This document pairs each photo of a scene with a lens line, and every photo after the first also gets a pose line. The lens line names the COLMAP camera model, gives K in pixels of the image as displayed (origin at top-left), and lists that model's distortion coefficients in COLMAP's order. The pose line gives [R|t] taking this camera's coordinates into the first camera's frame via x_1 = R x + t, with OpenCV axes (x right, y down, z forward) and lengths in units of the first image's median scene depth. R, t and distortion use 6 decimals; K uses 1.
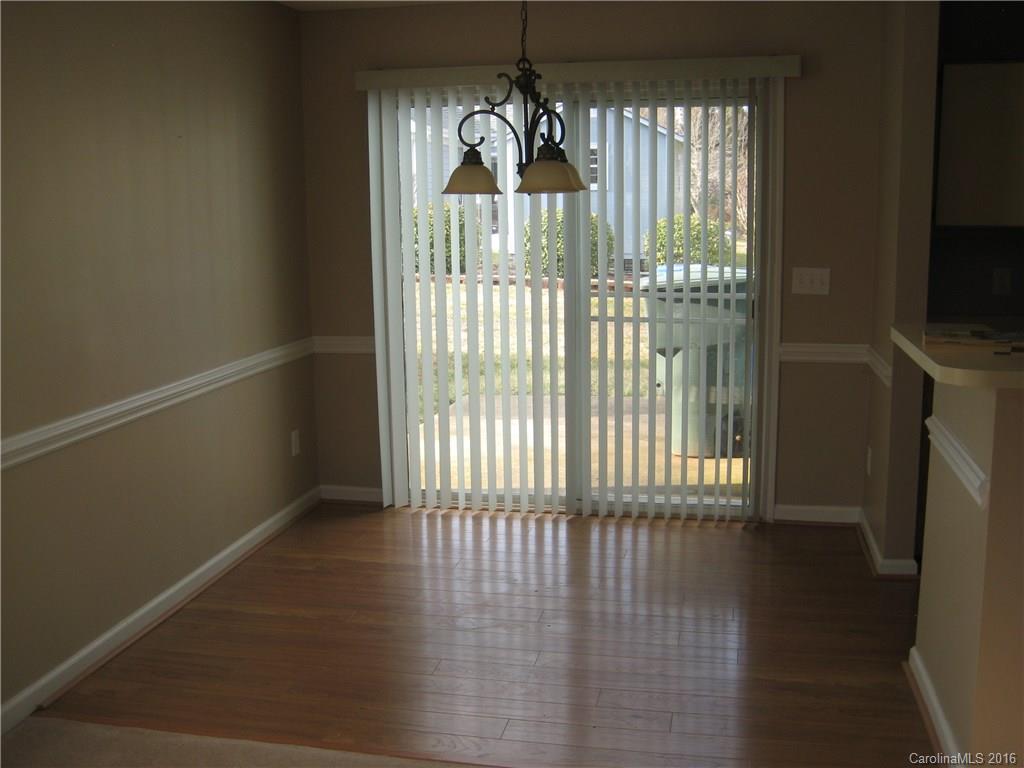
lens RADIAL K [[1059.8, 0, 513.5], [0, 1059.8, 381.8], [0, 0, 1]] dist [-0.115631, 0.000000]
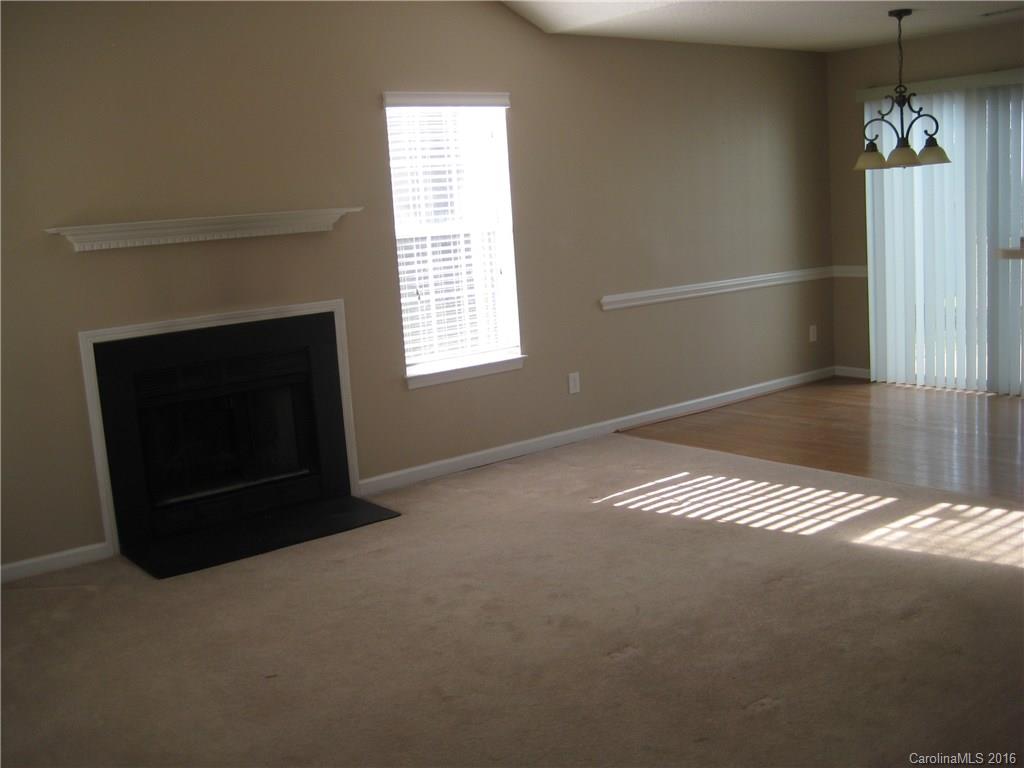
lens RADIAL K [[1059.8, 0, 514.0], [0, 1059.8, 385.0], [0, 0, 1]] dist [-0.115631, 0.000000]
pose [[0.752591, 0.077682, -0.653891, 0.489640], [-0.061676, 0.996968, 0.047453, 0.089659], [0.655594, 0.004617, 0.755100, -0.461497]]
